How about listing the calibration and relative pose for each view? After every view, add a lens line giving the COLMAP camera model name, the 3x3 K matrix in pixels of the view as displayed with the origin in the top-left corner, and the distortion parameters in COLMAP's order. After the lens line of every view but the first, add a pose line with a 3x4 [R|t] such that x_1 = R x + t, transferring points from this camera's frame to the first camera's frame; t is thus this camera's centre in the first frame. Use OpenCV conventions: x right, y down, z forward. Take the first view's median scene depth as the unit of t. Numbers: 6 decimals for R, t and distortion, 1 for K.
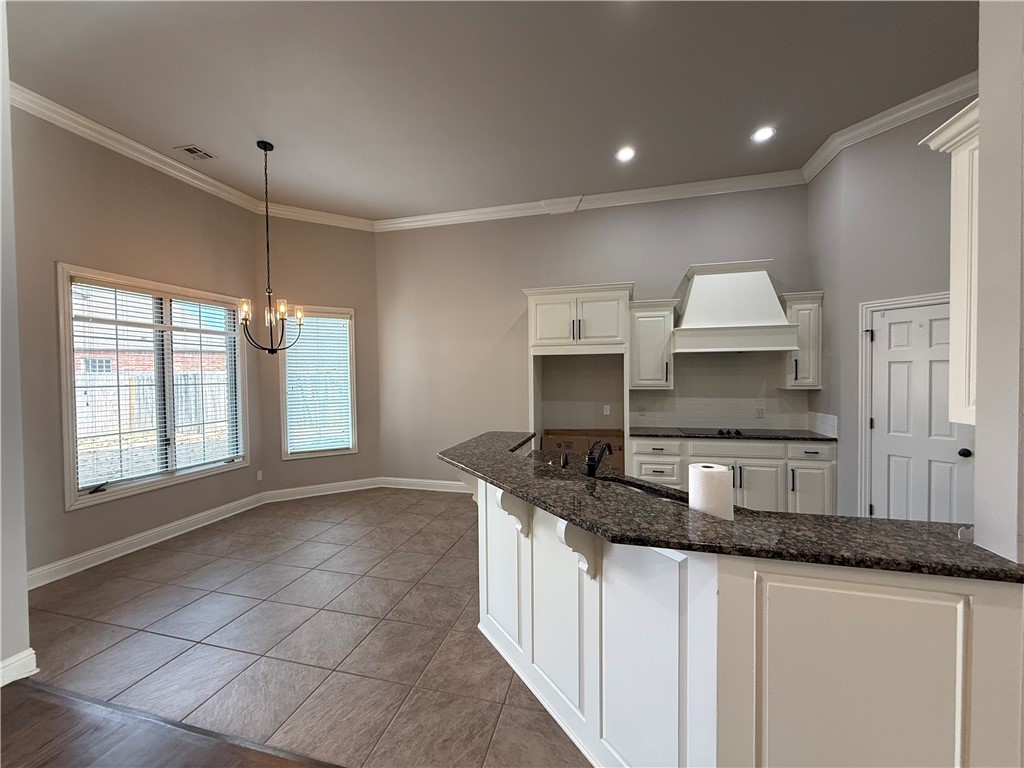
lens RADIAL K [[415.4, 0, 509.2], [0, 415.4, 382.1], [0, 0, 1]] dist [0.001425, -0.000444]
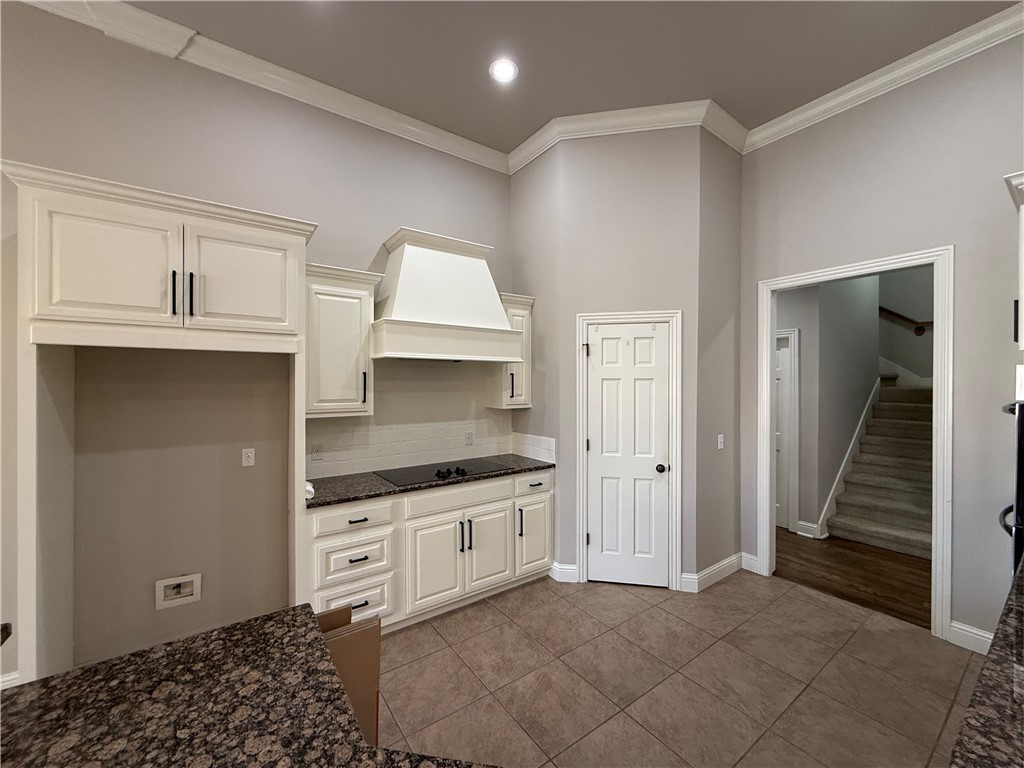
lens RADIAL K [[415.4, 0, 516.3], [0, 415.4, 383.2], [0, 0, 1]] dist [0.001425, -0.000444]
pose [[0.647205, 0.007947, 0.762275, 0.055127], [0.007933, 0.999821, -0.017159, -0.019792], [-0.762275, 0.017153, 0.647026, 0.447331]]
